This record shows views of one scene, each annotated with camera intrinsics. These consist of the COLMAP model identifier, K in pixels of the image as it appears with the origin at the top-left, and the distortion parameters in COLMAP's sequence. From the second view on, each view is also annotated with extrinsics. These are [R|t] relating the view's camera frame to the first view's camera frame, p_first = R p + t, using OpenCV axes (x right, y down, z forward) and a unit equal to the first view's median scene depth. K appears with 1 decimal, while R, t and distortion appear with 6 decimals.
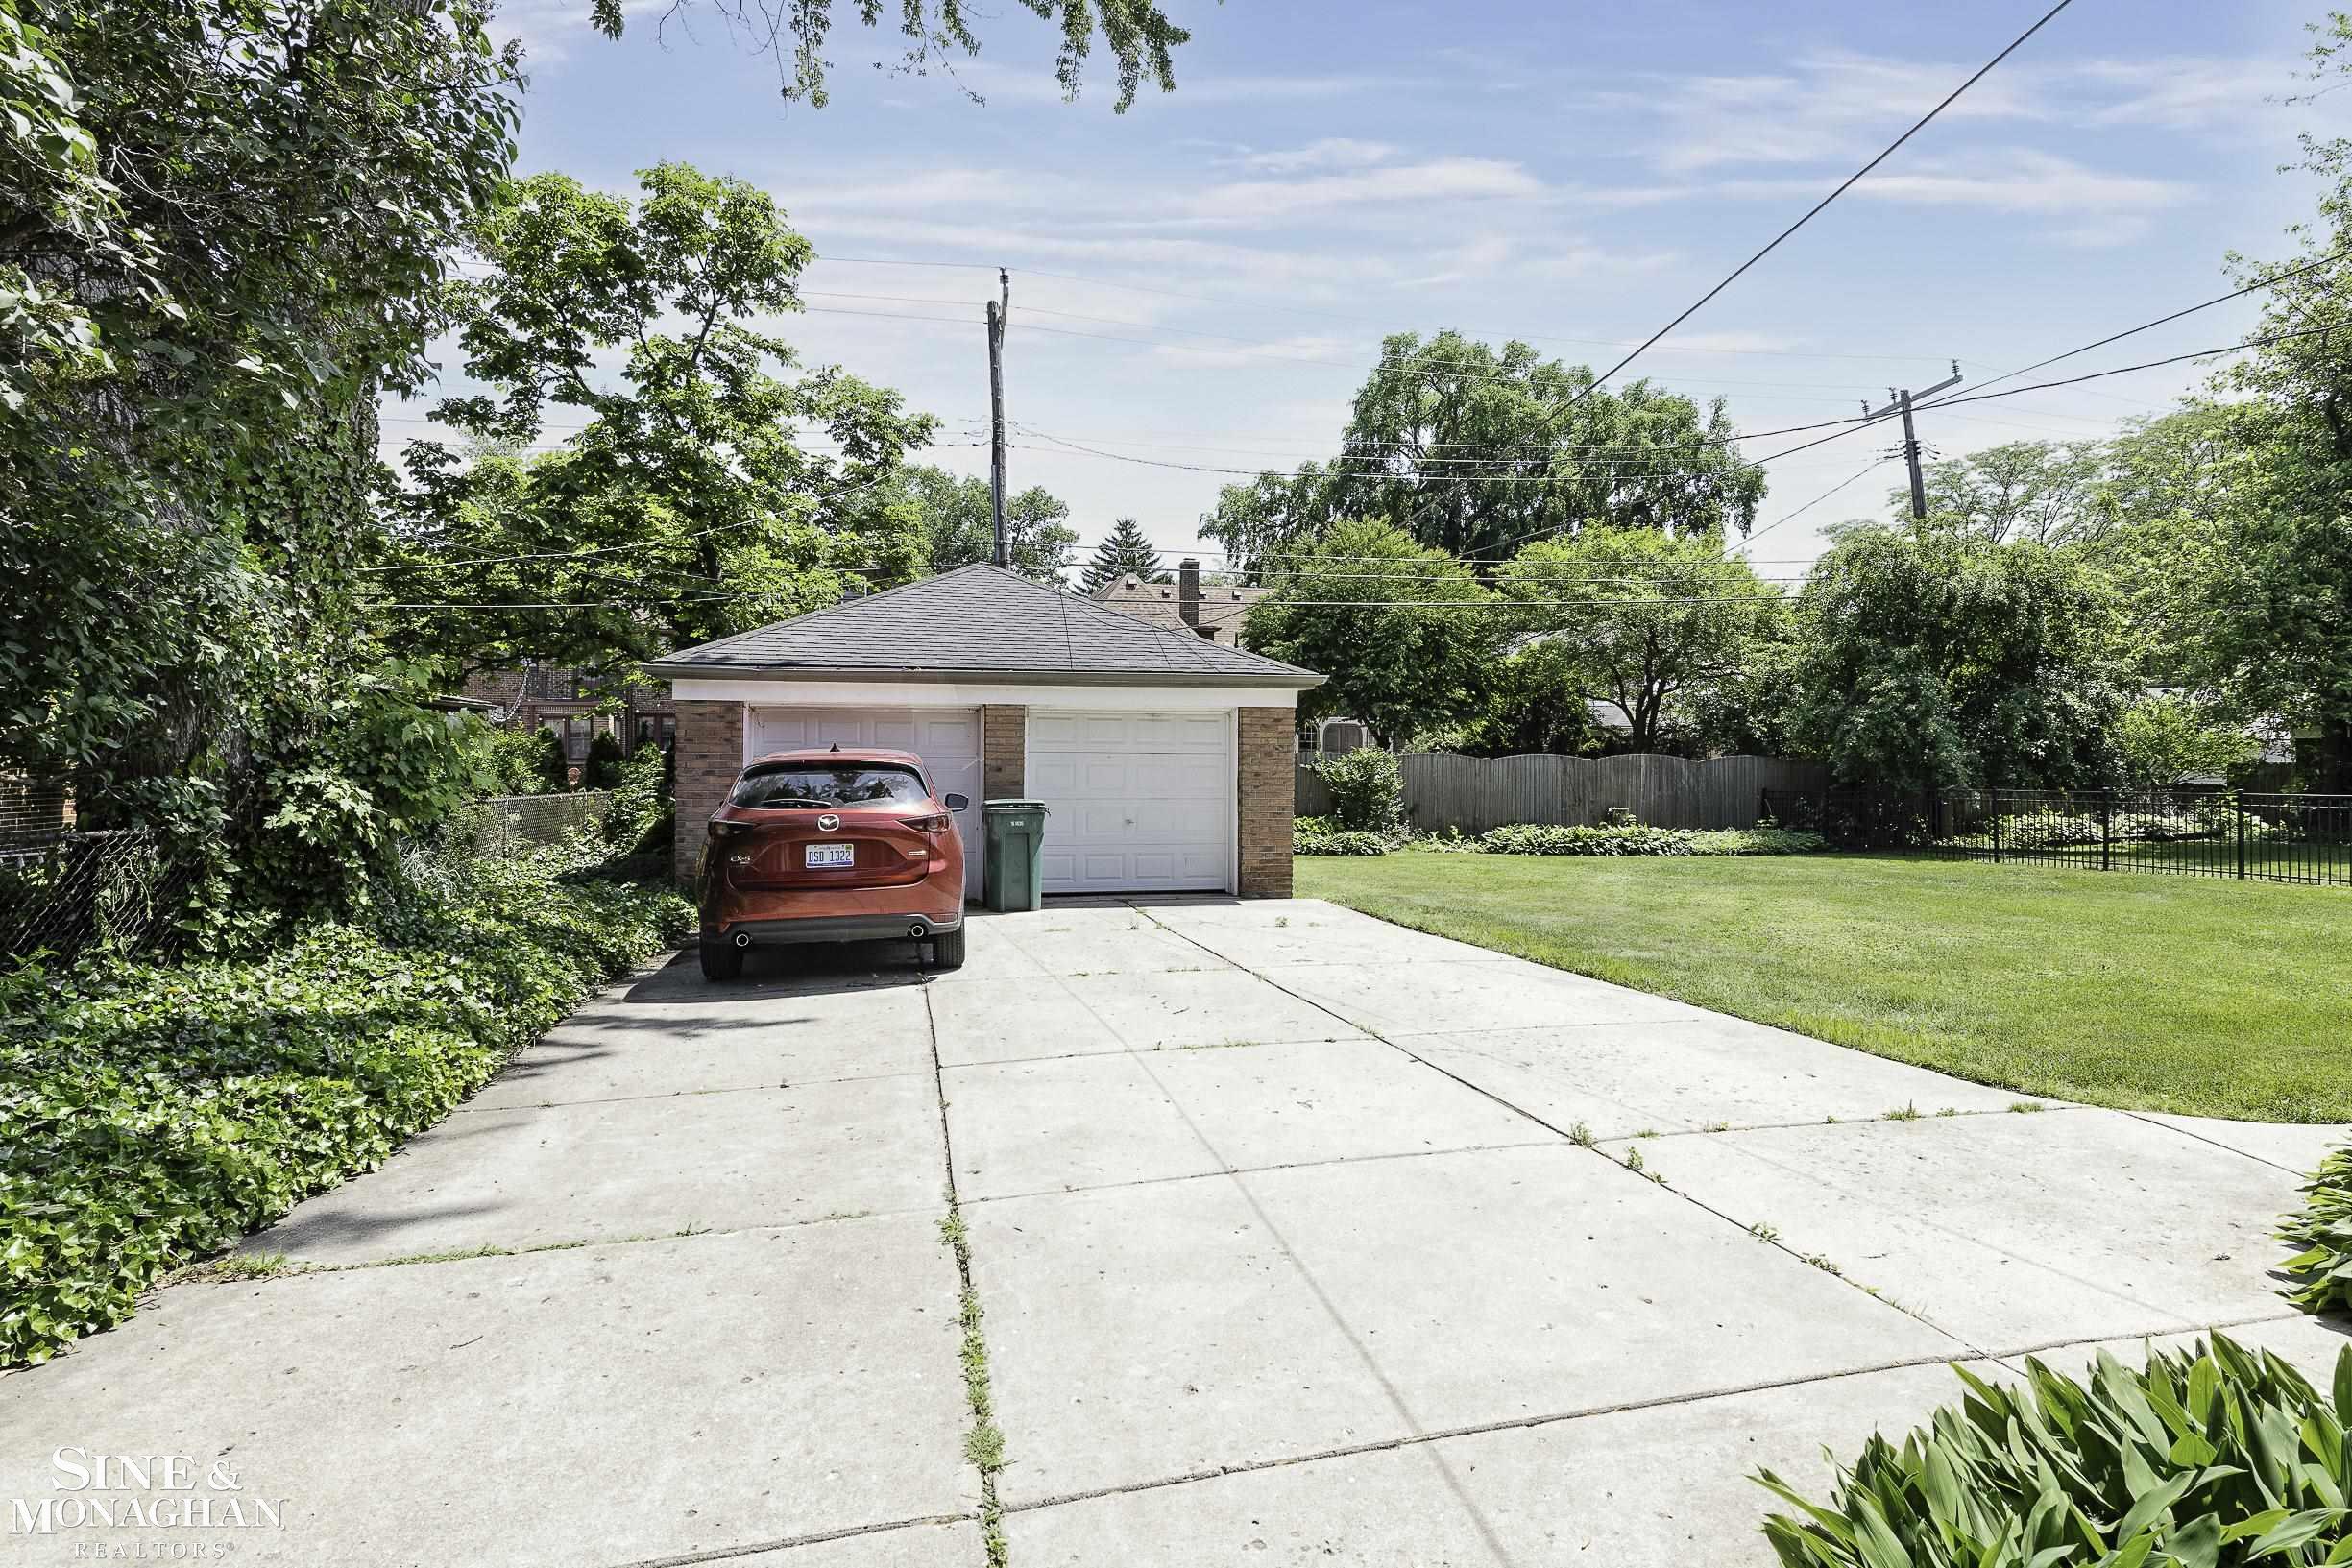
lens RADIAL K [[1179.9, 0, 1181.2], [0, 1179.9, 780.2], [0, 0, 1]] dist [0.001778, 0.000066]
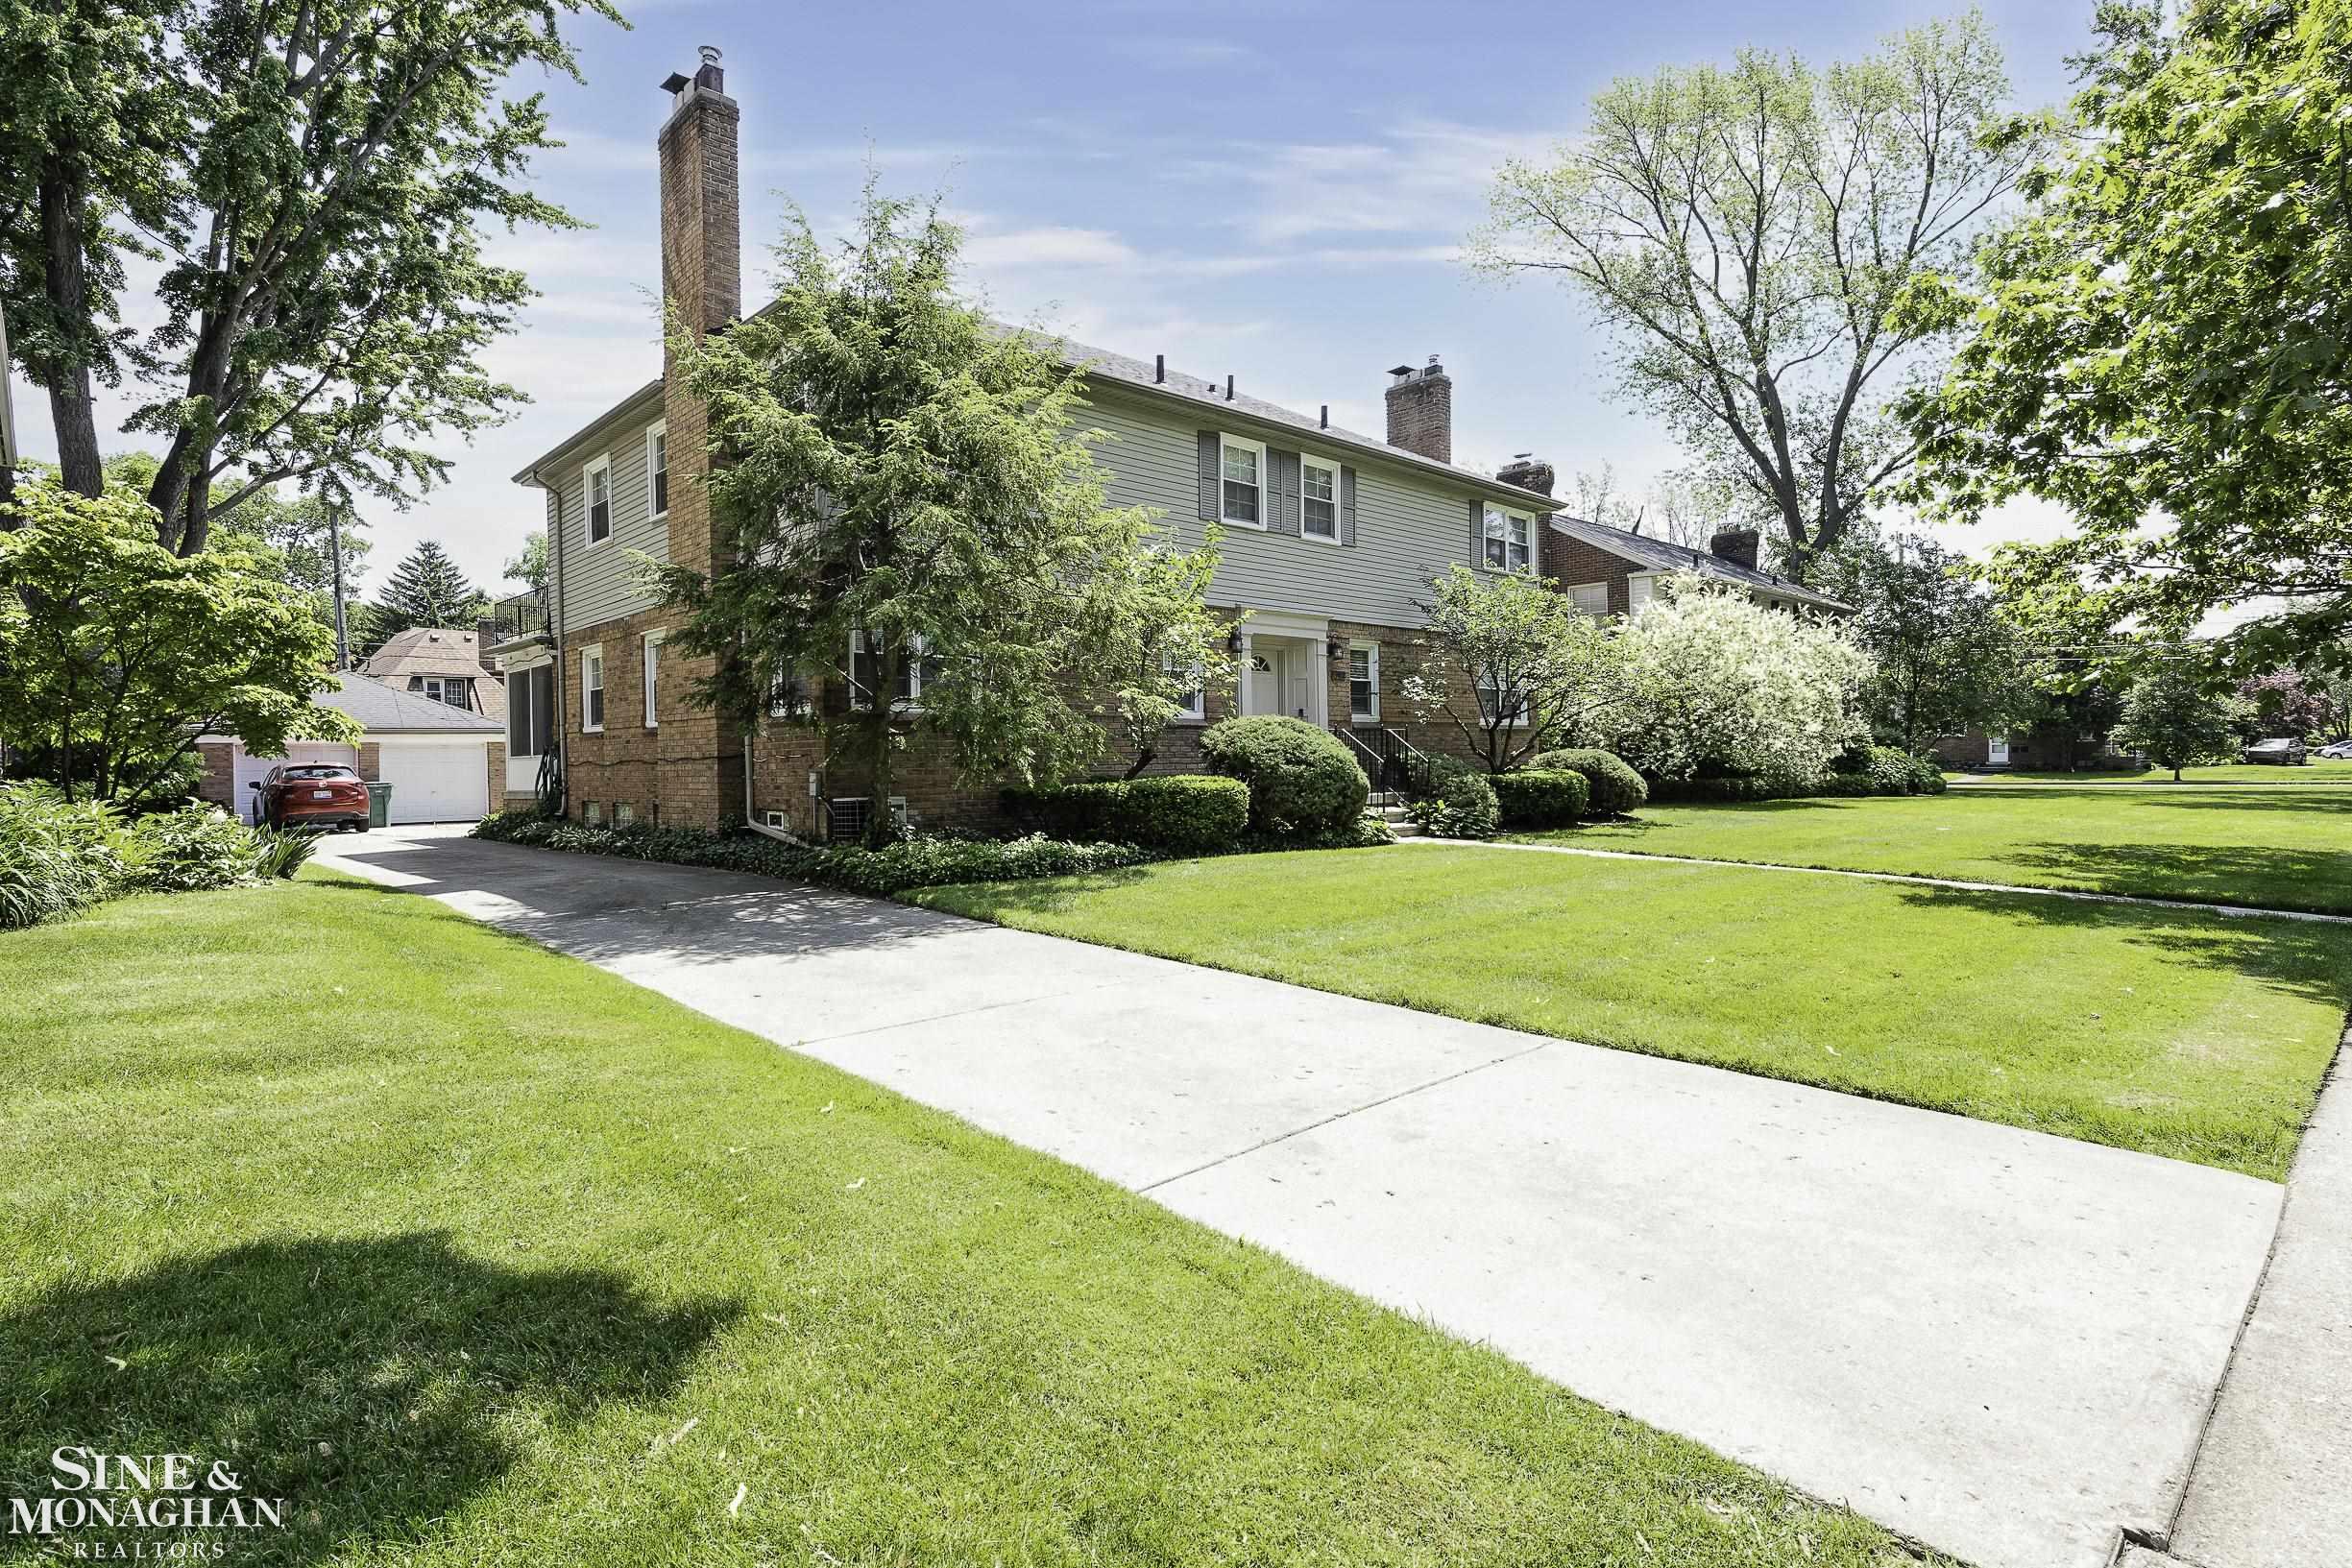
lens RADIAL K [[1179.9, 0, 1181.0], [0, 1179.9, 767.6], [0, 0, 1]] dist [0.001778, 0.000066]
pose [[0.869445, -0.018975, 0.493665, 0.093421], [0.027962, 0.999550, -0.010826, 0.056334], [-0.493238, 0.023216, 0.869585, -1.830369]]
